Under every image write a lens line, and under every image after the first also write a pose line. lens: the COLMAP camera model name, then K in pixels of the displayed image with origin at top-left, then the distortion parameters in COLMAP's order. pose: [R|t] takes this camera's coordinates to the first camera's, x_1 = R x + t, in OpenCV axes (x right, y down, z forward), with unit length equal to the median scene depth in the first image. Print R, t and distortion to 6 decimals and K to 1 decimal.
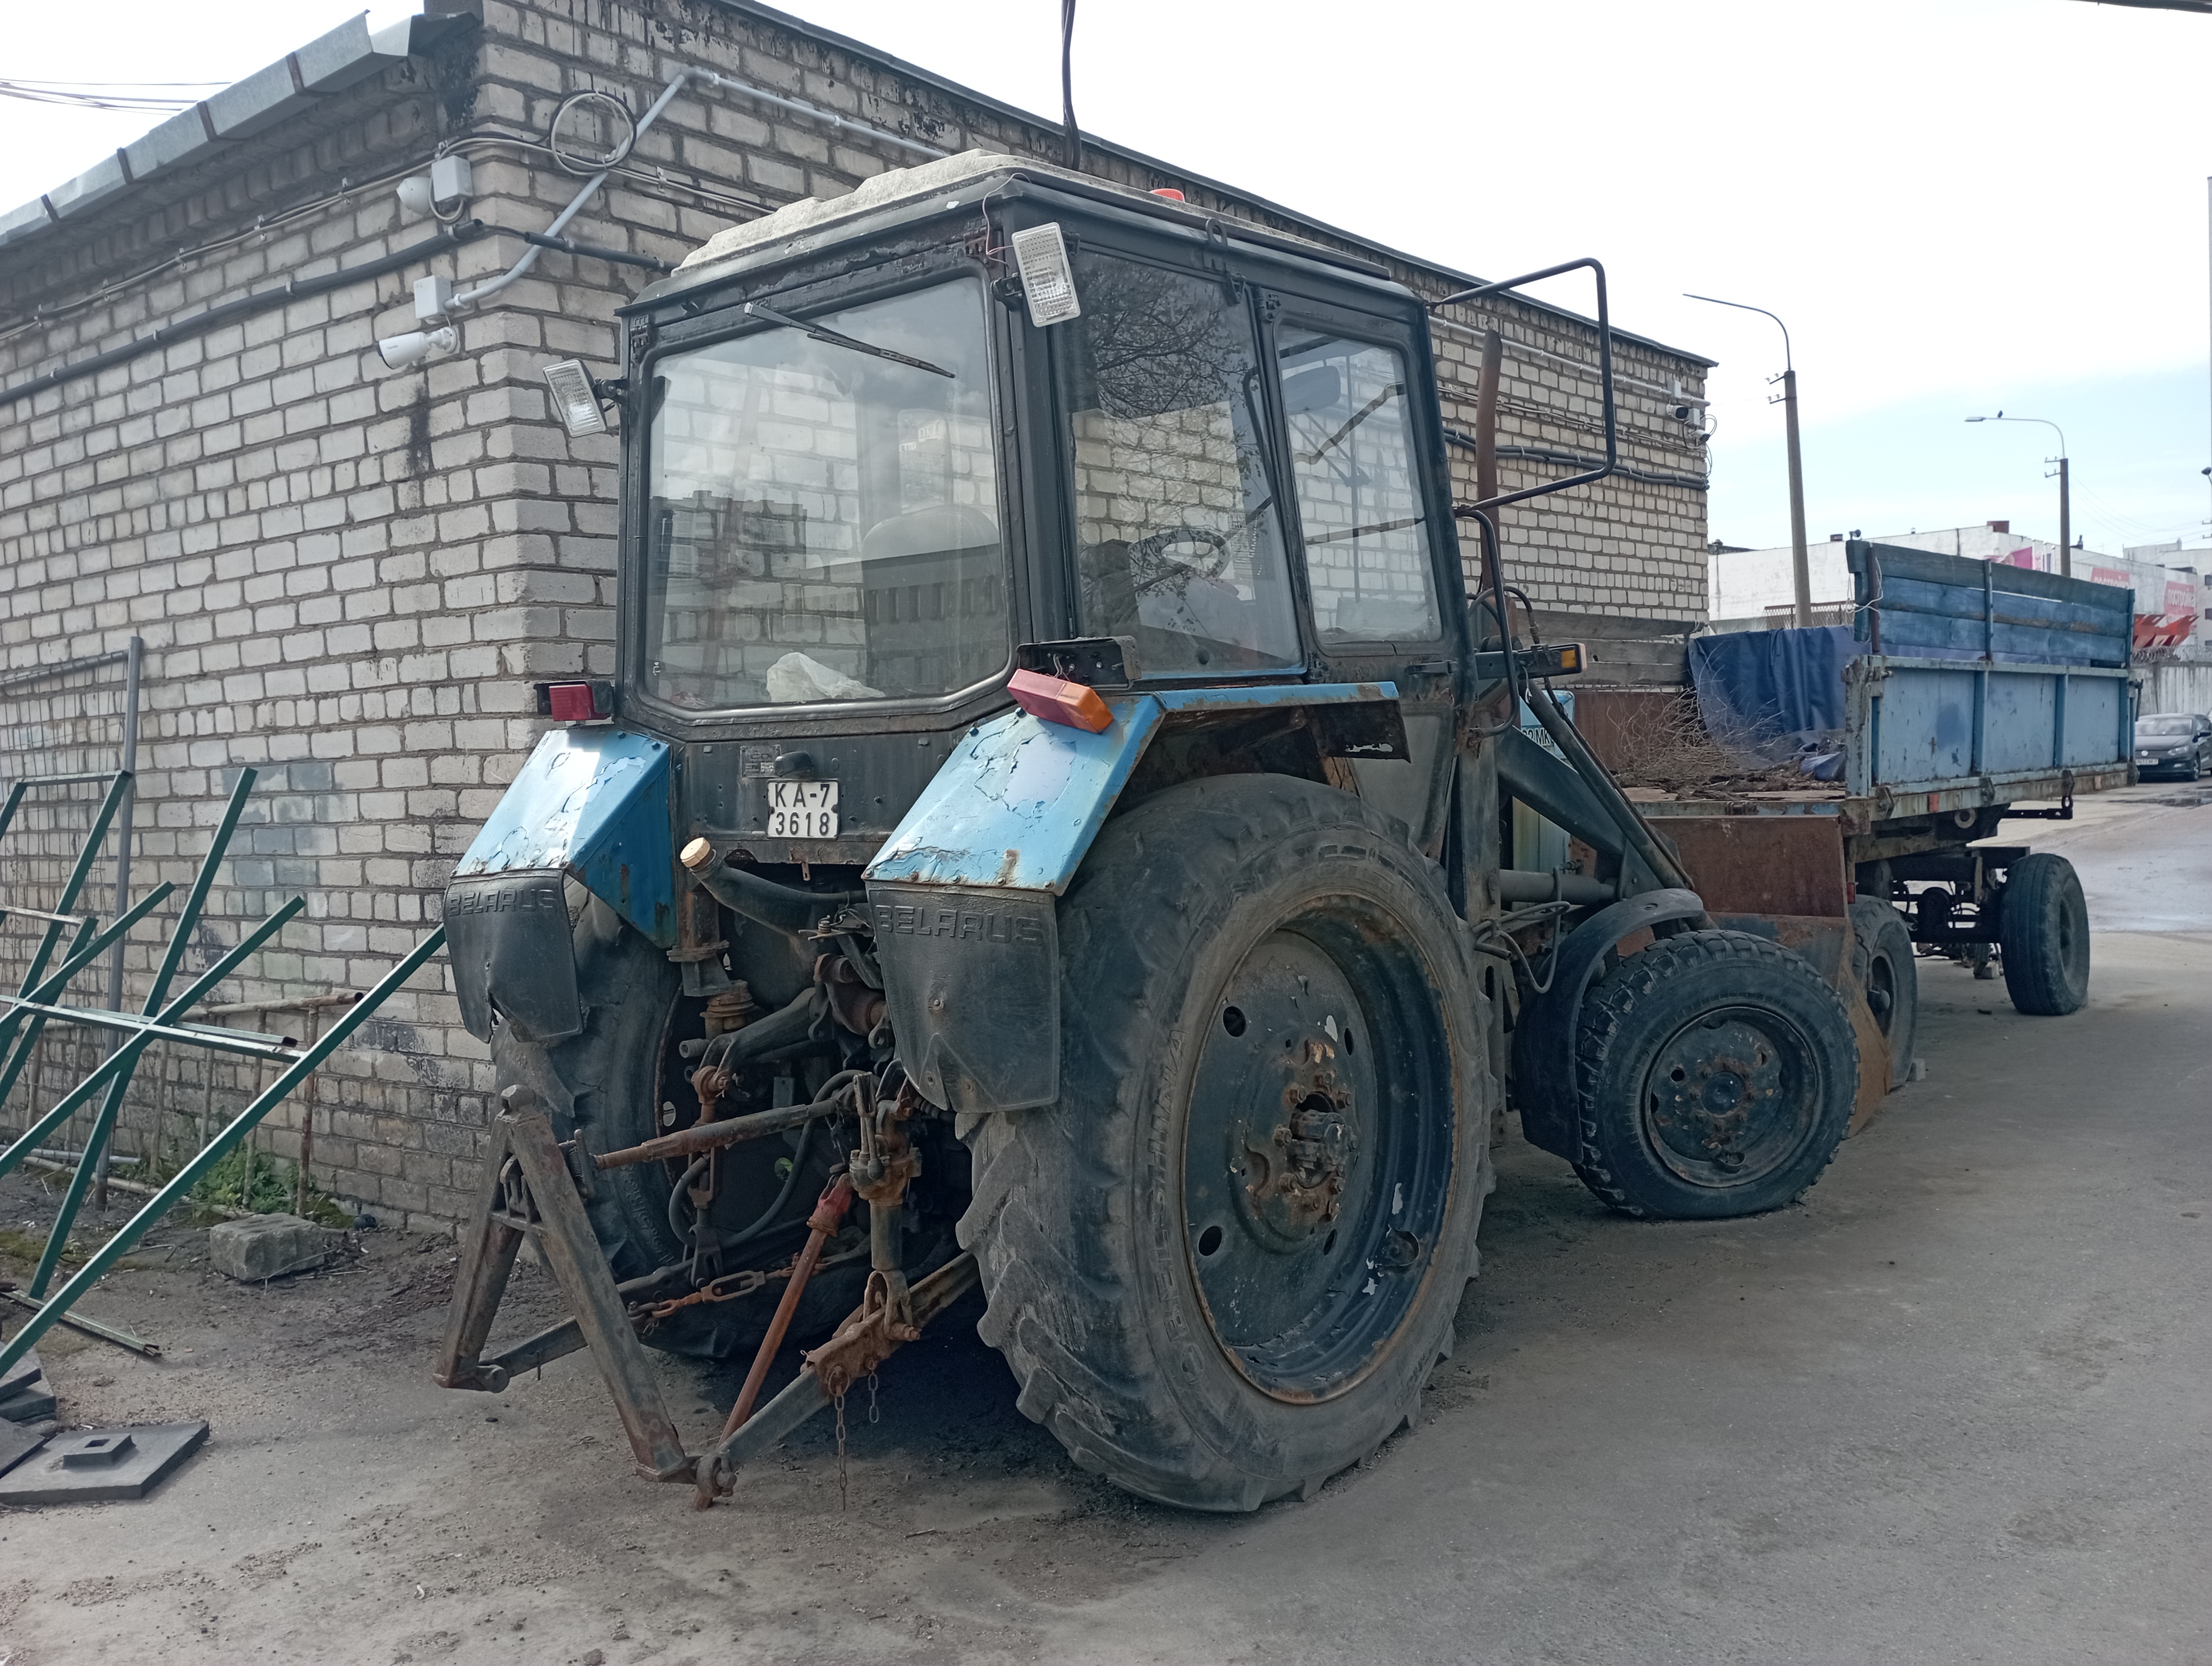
lens RADIAL K [[1857.9, 0, 1102.4], [0, 1857.9, 831.2], [0, 0, 1]] dist [0.081122, -0.083296]
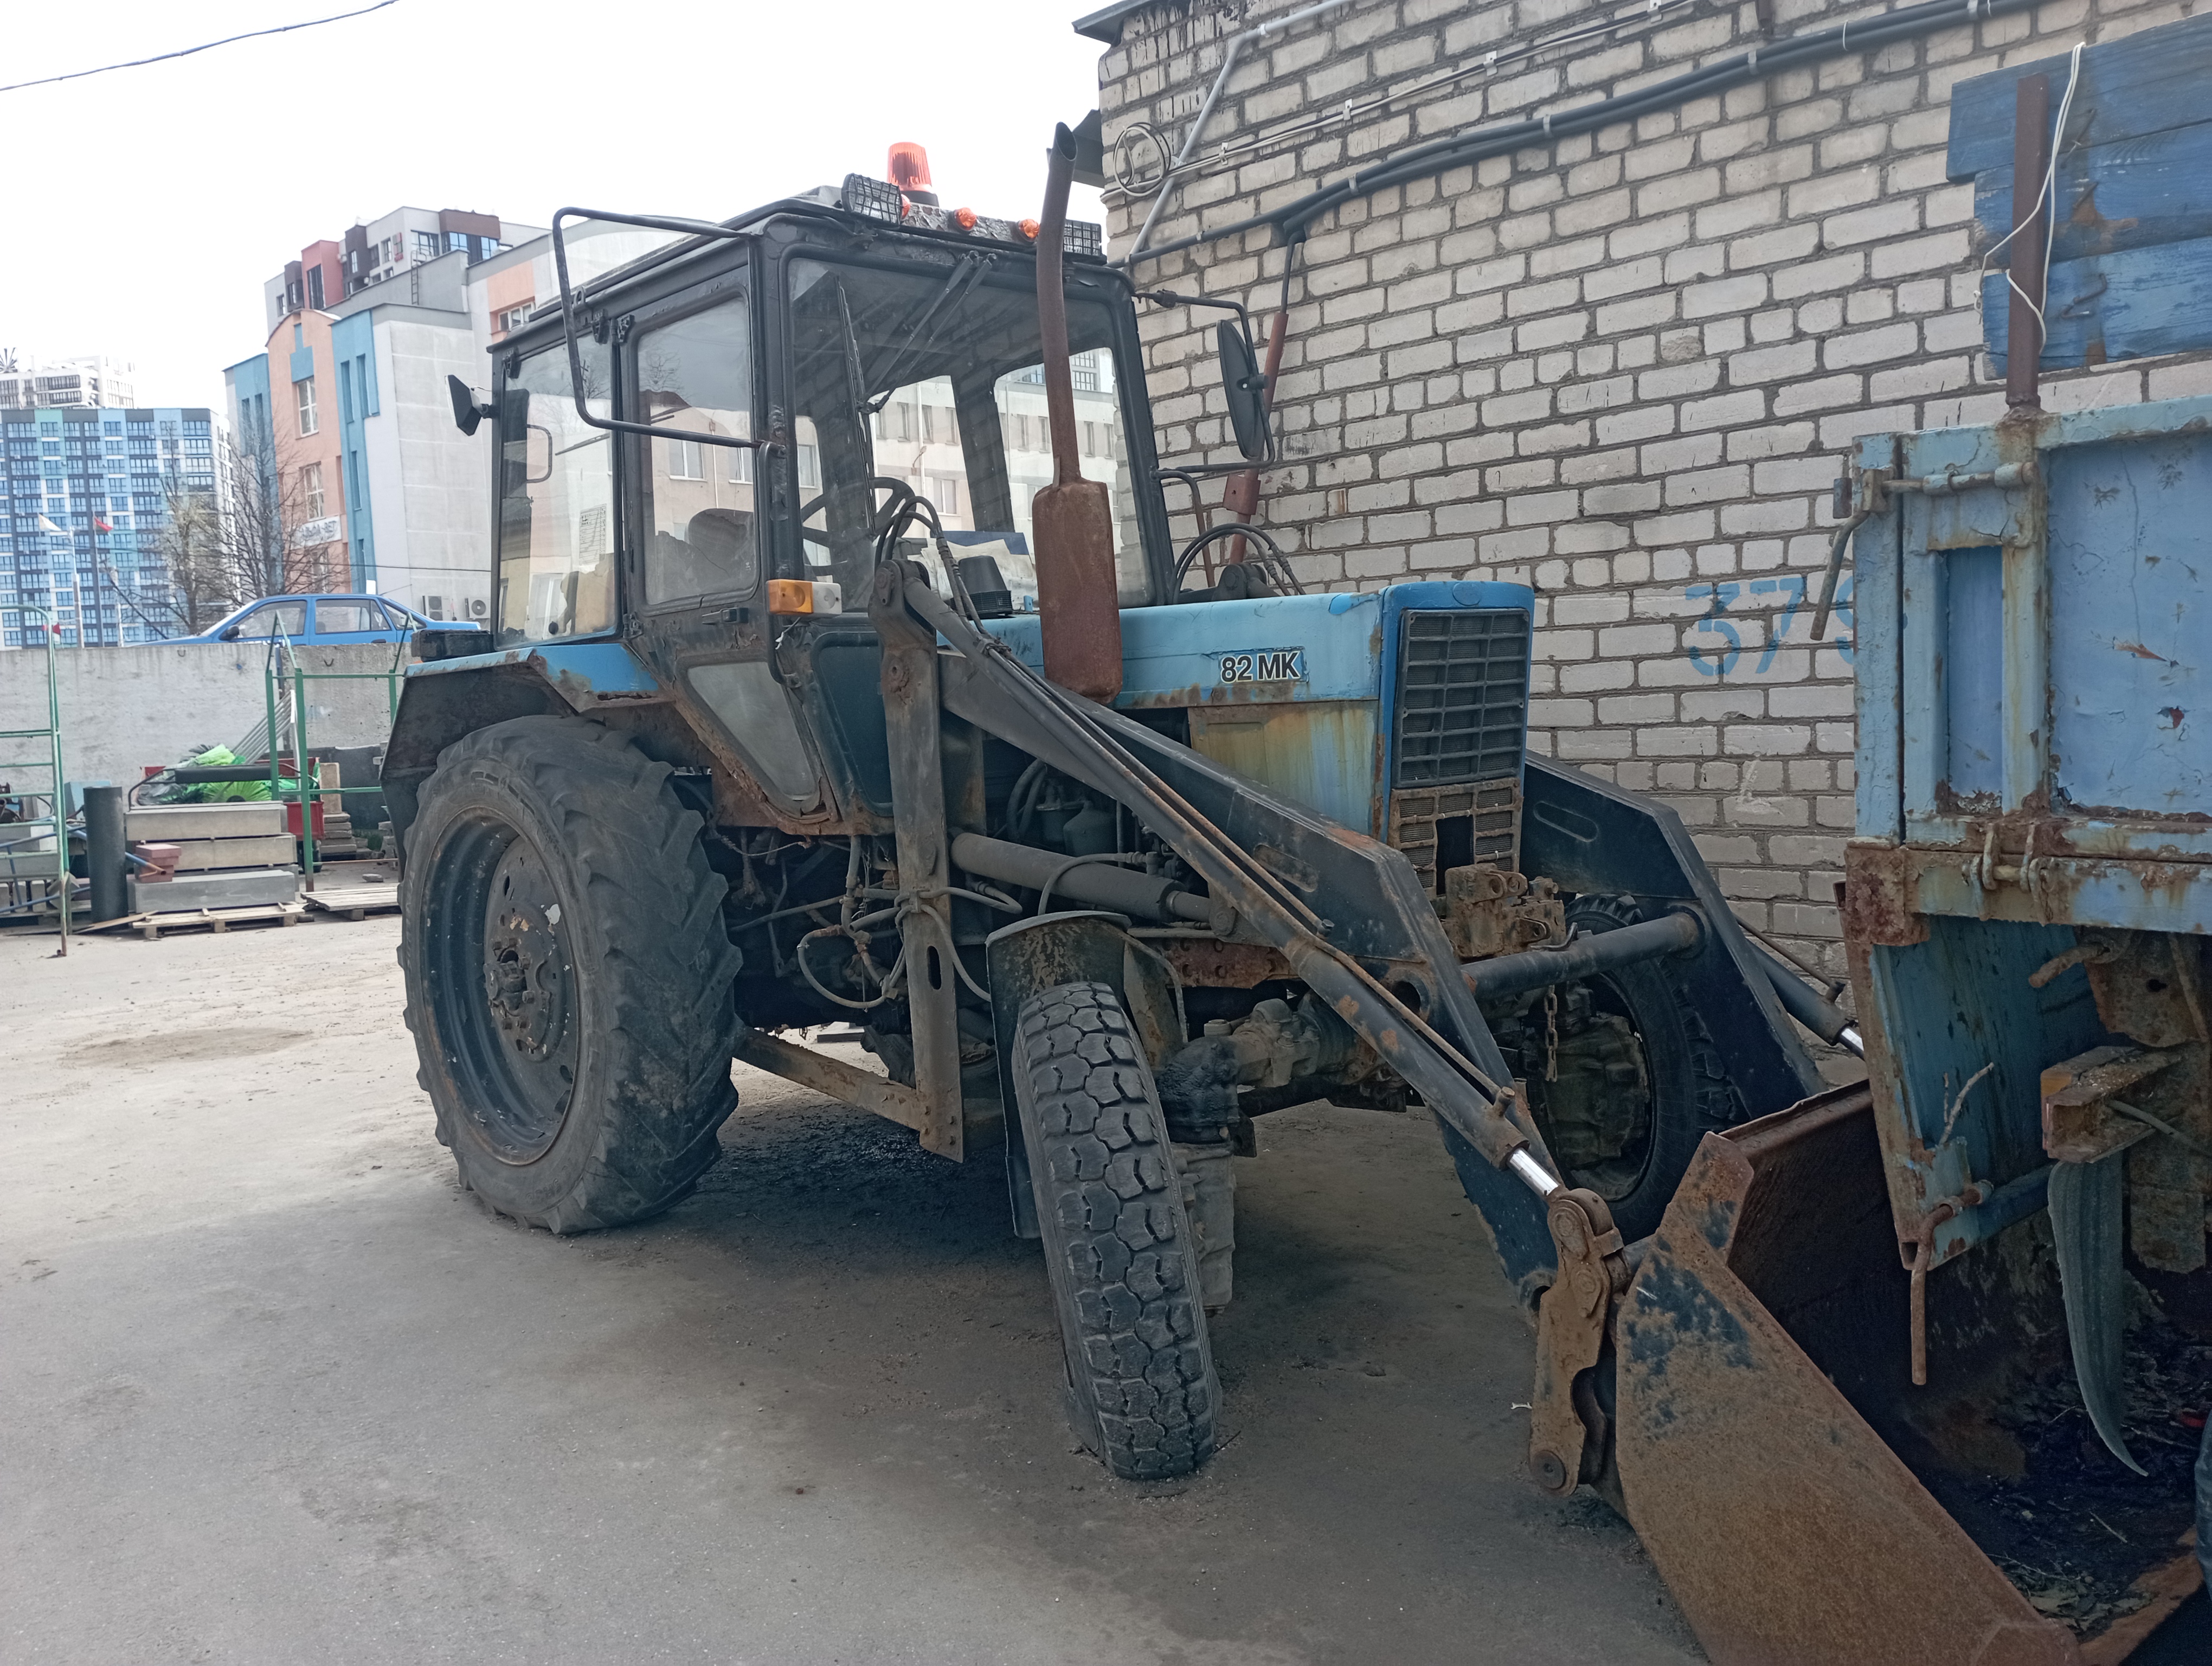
lens RADIAL K [[1857.9, 0, 1107.5], [0, 1857.9, 821.9], [0, 0, 1]] dist [0.081122, -0.083296]
pose [[-0.146200, 0.117851, -0.982210, 0.600589], [0.004501, 0.992948, 0.118469, -0.049910], [0.989245, 0.012899, -0.145699, 0.700935]]
